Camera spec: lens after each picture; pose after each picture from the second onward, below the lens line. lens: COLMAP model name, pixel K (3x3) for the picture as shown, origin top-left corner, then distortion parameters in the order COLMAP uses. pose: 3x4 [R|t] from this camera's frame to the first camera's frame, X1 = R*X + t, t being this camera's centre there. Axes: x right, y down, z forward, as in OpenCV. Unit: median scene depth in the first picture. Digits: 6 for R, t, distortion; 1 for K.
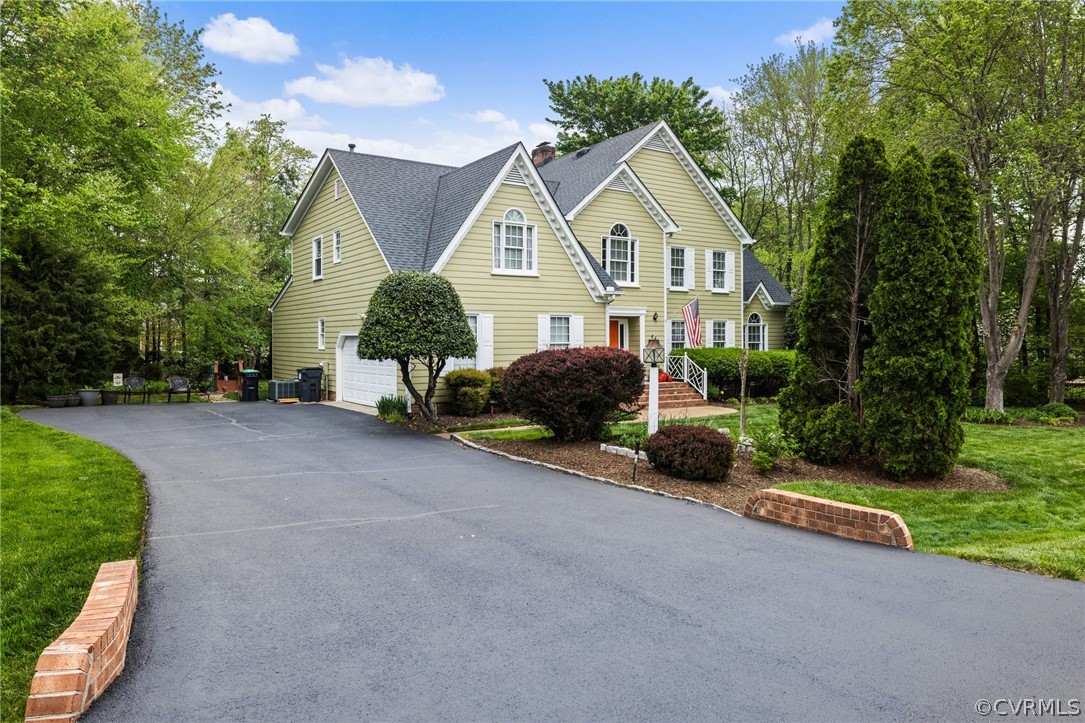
lens RADIAL K [[732.0, 0, 542.5], [0, 732.0, 359.5], [0, 0, 1]] dist [0.004773, -0.005257]
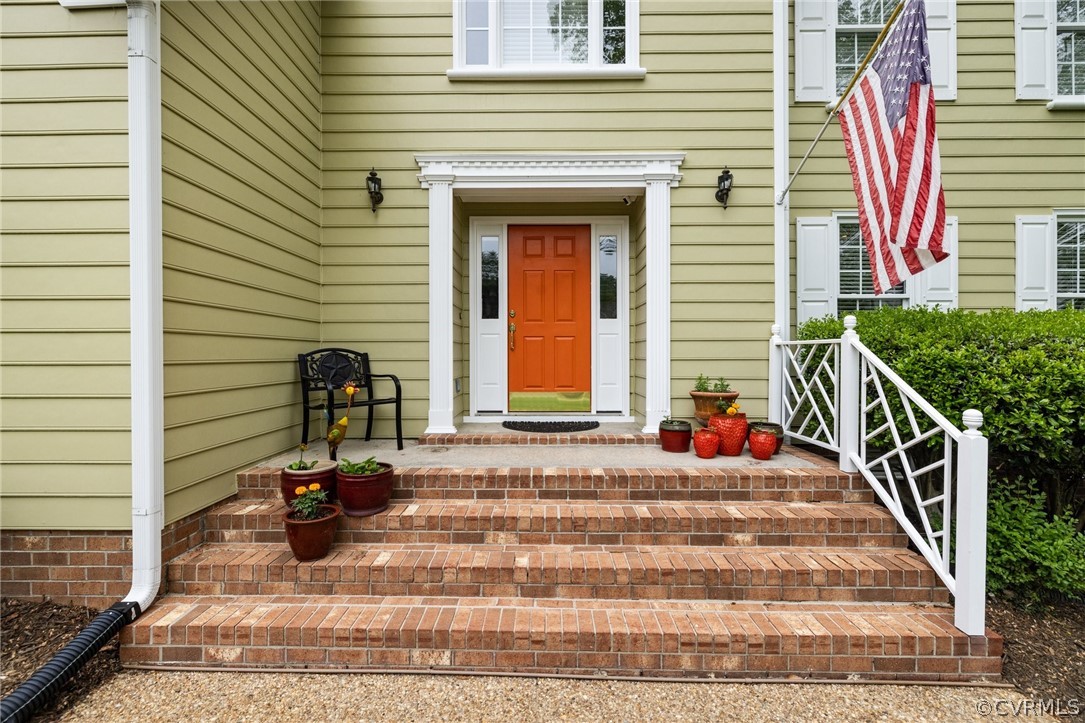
lens RADIAL K [[461.1, 0, 536.6], [0, 461.1, 357.7], [0, 0, 1]] dist [-0.001734, 0.000119]
pose [[0.814728, 0.014651, -0.579658, 0.198860], [-0.020184, 0.999791, -0.003100, 0.002823], [0.579491, 0.014225, 0.814854, 0.849376]]
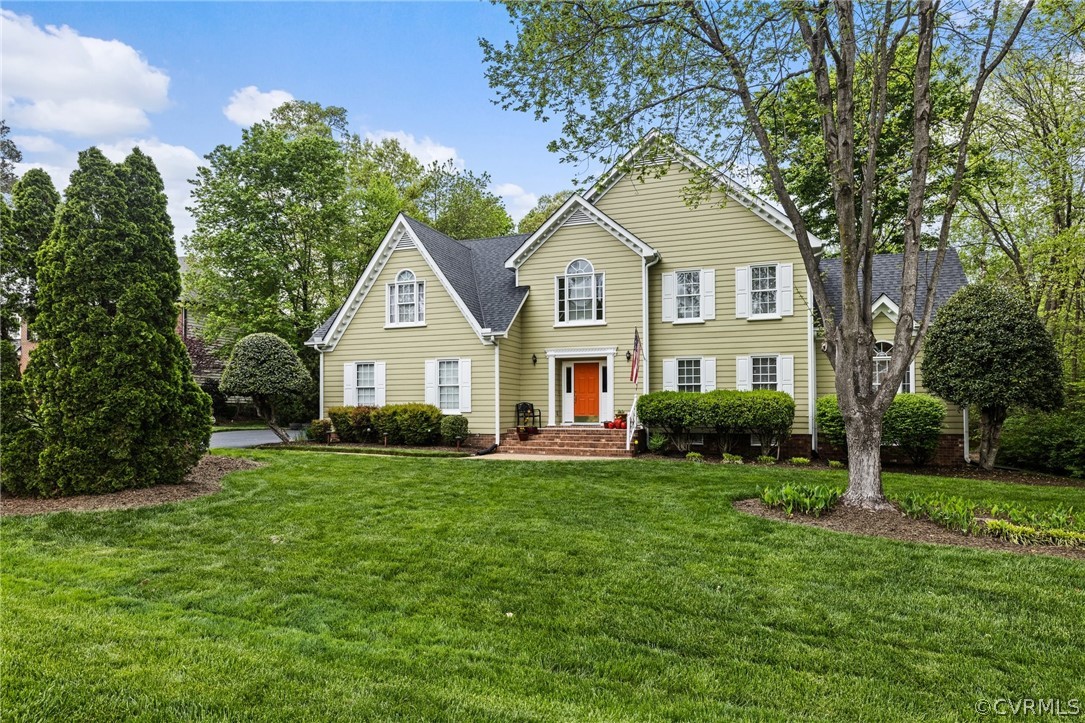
lens RADIAL K [[627.6, 0, 548.5], [0, 627.6, 405.9], [0, 0, 1]] dist [0.006993, -0.000923]
pose [[0.585889, 0.009883, -0.810331, 0.728070], [-0.018849, 0.999821, -0.001434, 0.005498], [0.810172, 0.016114, 0.585971, 0.486804]]
